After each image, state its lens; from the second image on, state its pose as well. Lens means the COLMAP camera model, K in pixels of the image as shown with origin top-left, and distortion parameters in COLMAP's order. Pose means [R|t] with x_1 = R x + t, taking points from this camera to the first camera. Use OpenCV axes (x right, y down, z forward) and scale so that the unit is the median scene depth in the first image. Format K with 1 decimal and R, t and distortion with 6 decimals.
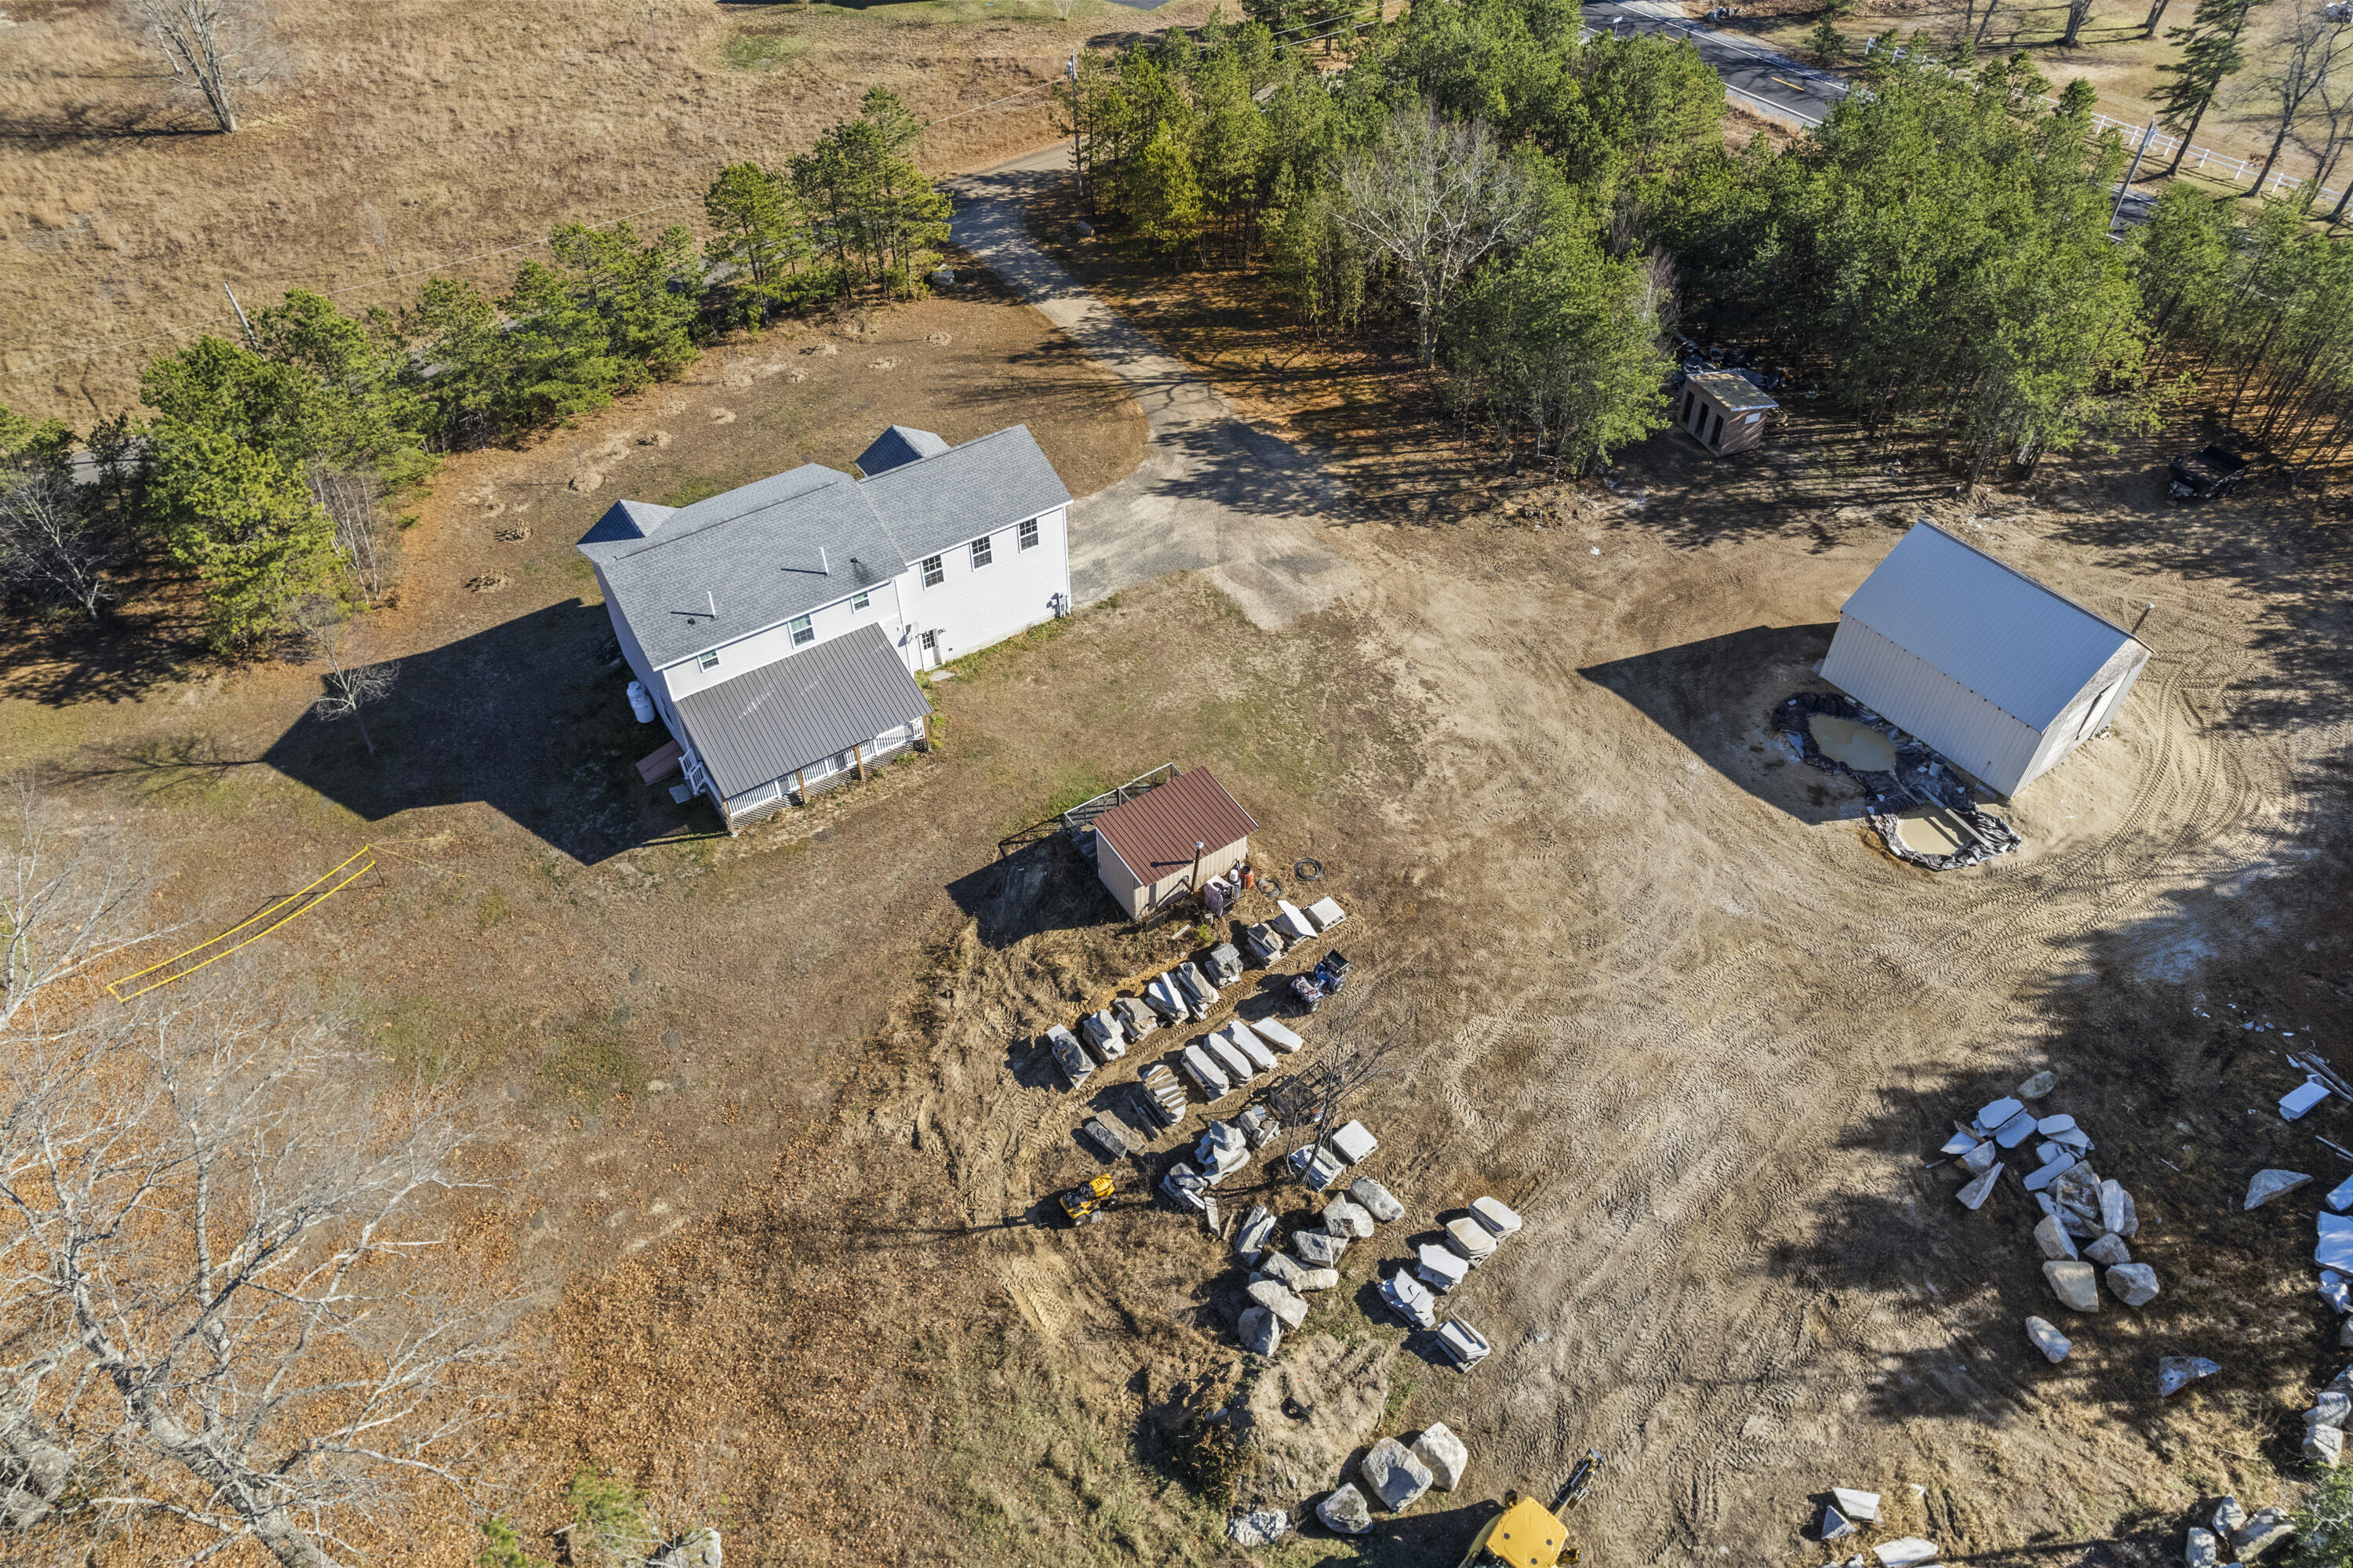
lens RADIAL K [[1501.0, 0, 1176.5], [0, 1501.0, 784.0], [0, 0, 1]] dist [-0.035242, 0.003839]
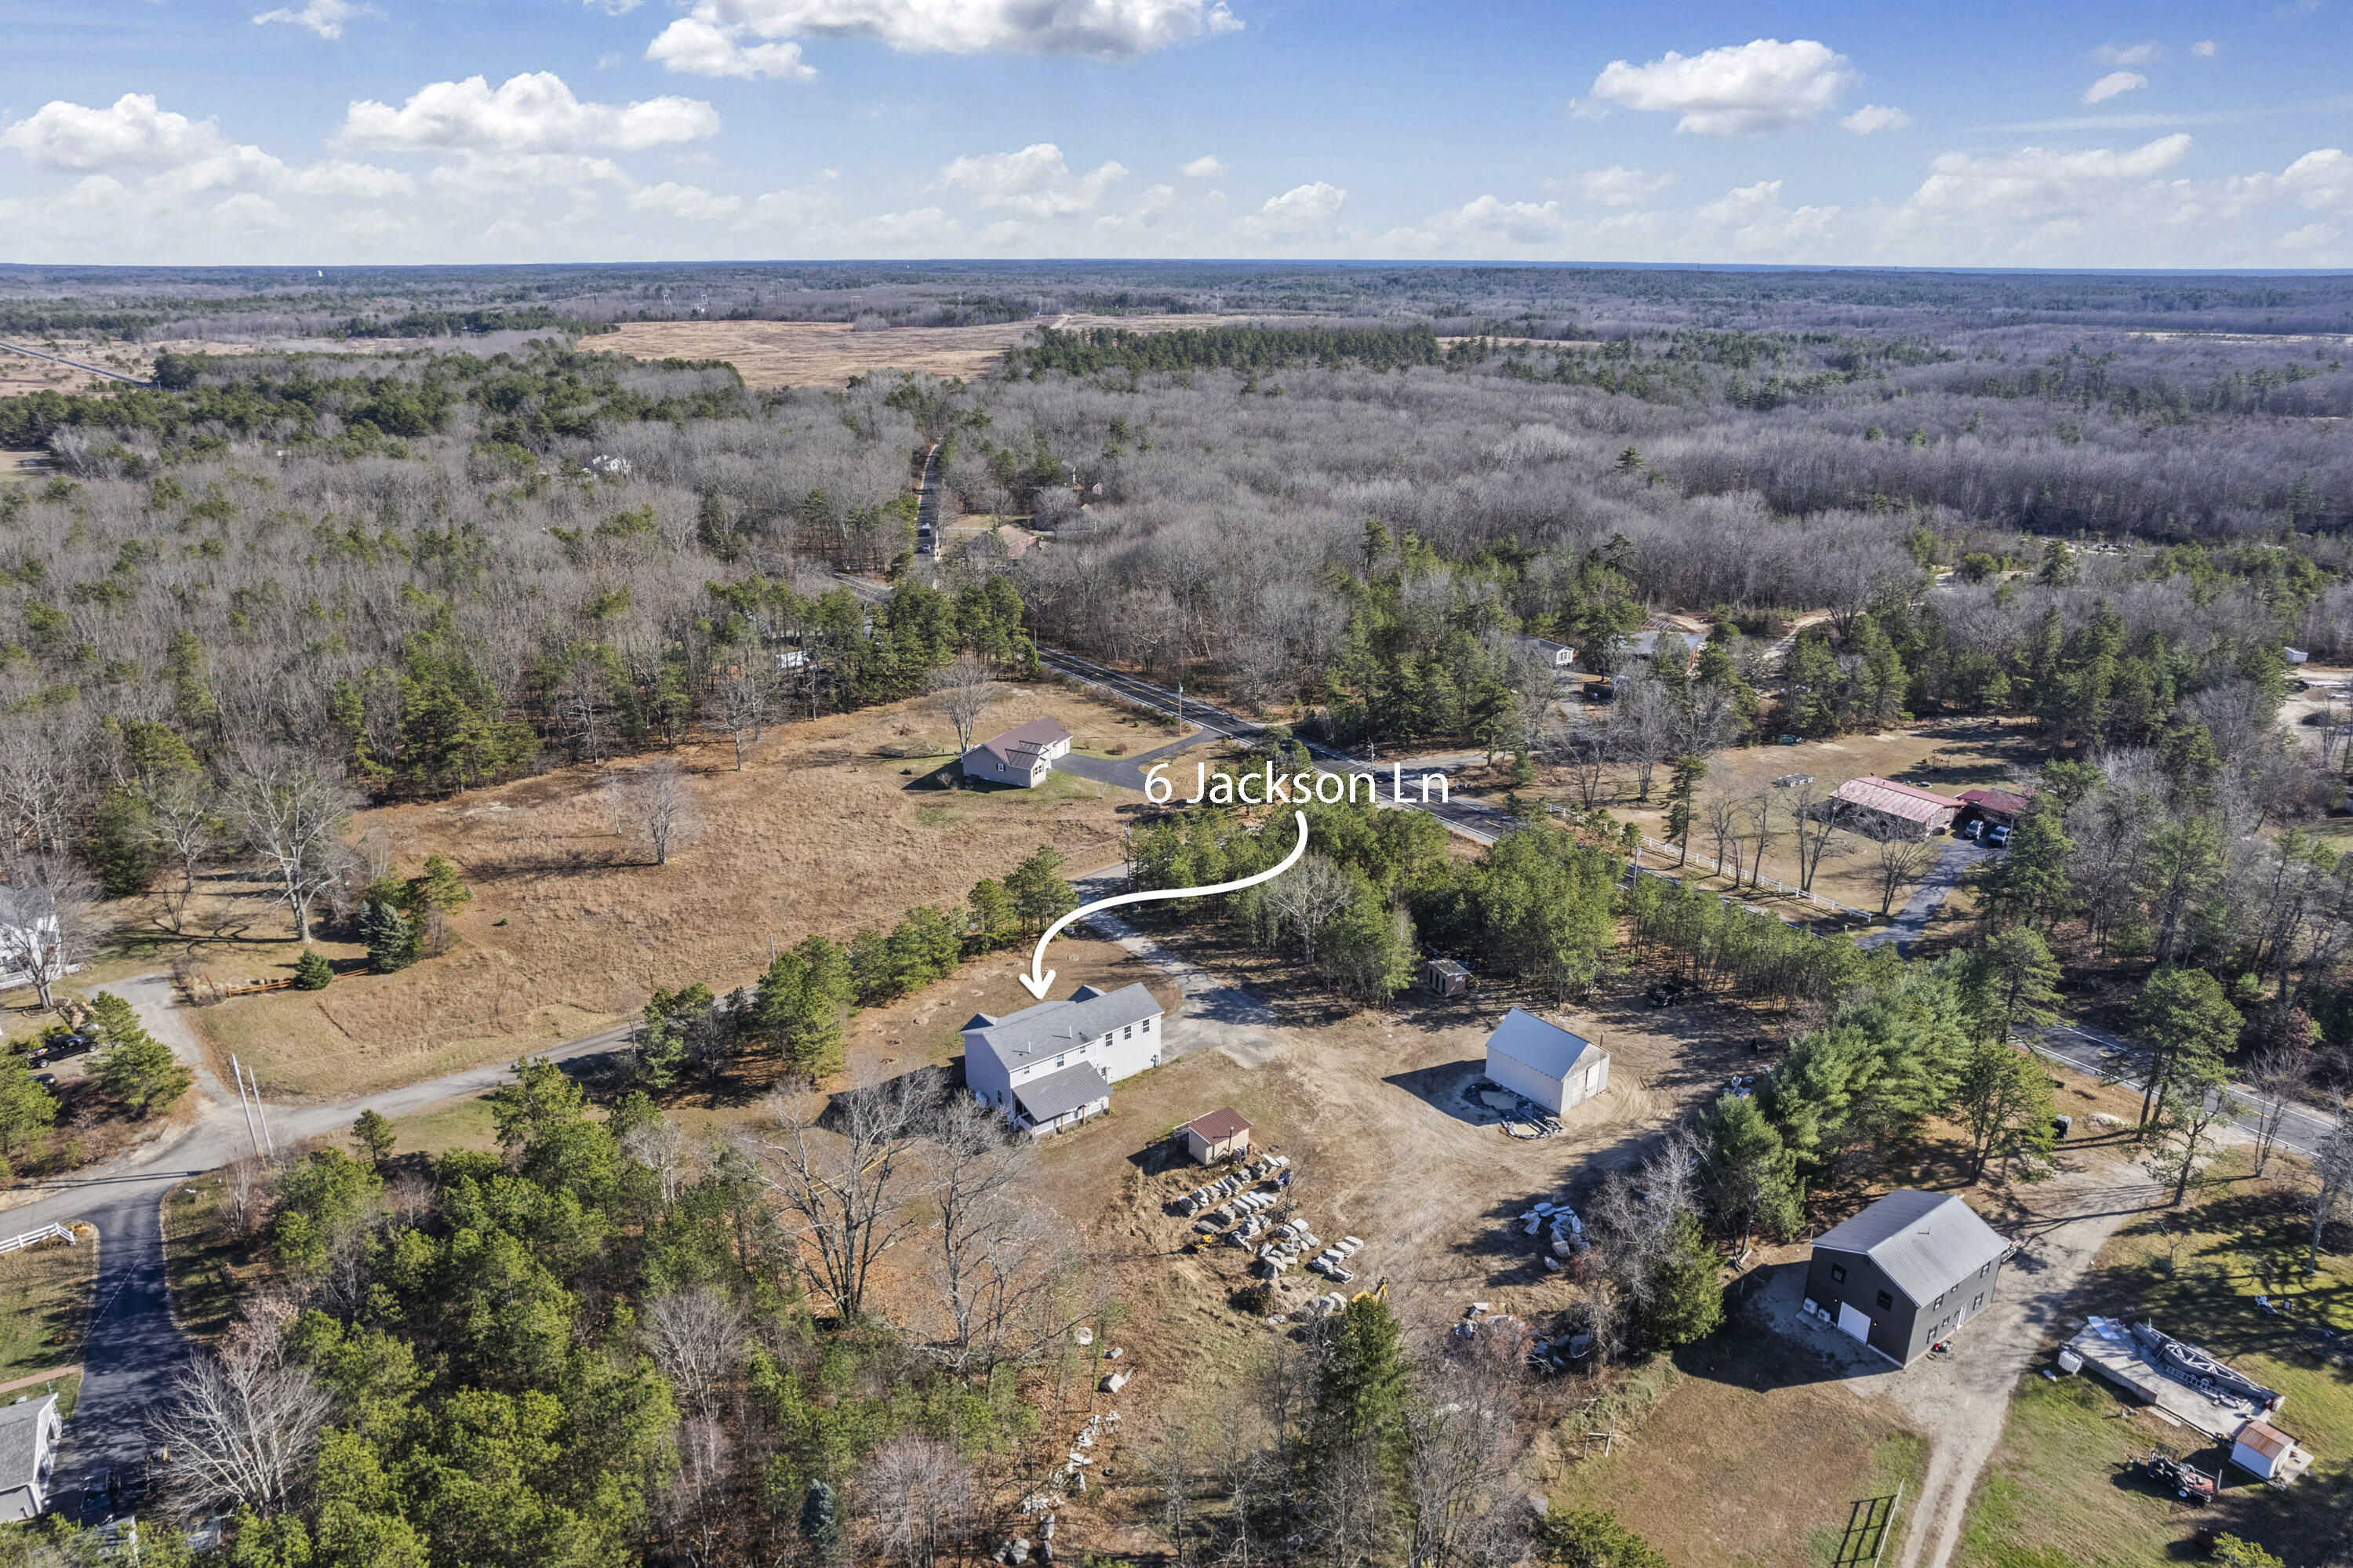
lens RADIAL K [[1537.2, 0, 1176.5], [0, 1537.2, 784.0], [0, 0, 1]] dist [-0.065049, 0.000782]
pose [[0.997768, -0.016445, 0.064720, -0.207492], [0.042444, 0.904421, -0.424525, 0.535999], [-0.051553, 0.426325, 0.903100, -1.401006]]
